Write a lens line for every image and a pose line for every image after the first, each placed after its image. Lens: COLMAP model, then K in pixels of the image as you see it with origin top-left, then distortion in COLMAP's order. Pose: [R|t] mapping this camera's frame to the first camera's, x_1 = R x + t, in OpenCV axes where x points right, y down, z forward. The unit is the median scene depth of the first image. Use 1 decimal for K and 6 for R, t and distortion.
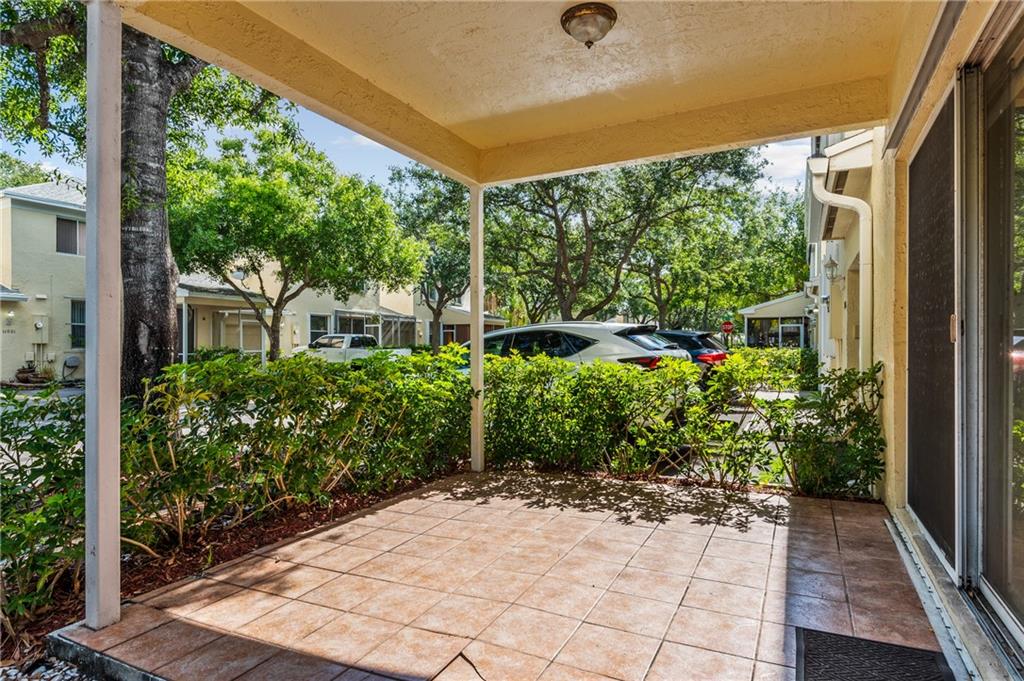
lens RADIAL K [[562.6, 0, 511.8], [0, 562.6, 335.8], [0, 0, 1]] dist [0.043651, -0.032847]
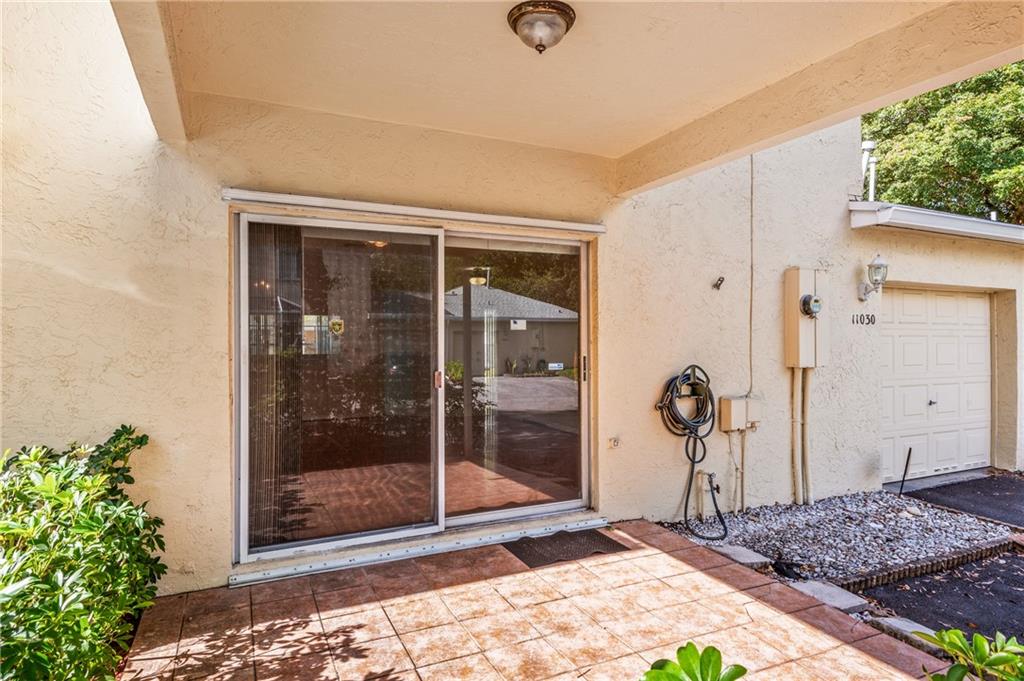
lens RADIAL K [[612.2, 0, 512.0], [0, 612.2, 340.5], [0, 0, 1]] dist [0.003658, -0.000199]
pose [[-0.795881, -0.010999, 0.605353, -0.321479], [-0.010086, 0.999937, 0.004908, -0.091286], [-0.605369, -0.002200, -0.795942, 1.546302]]
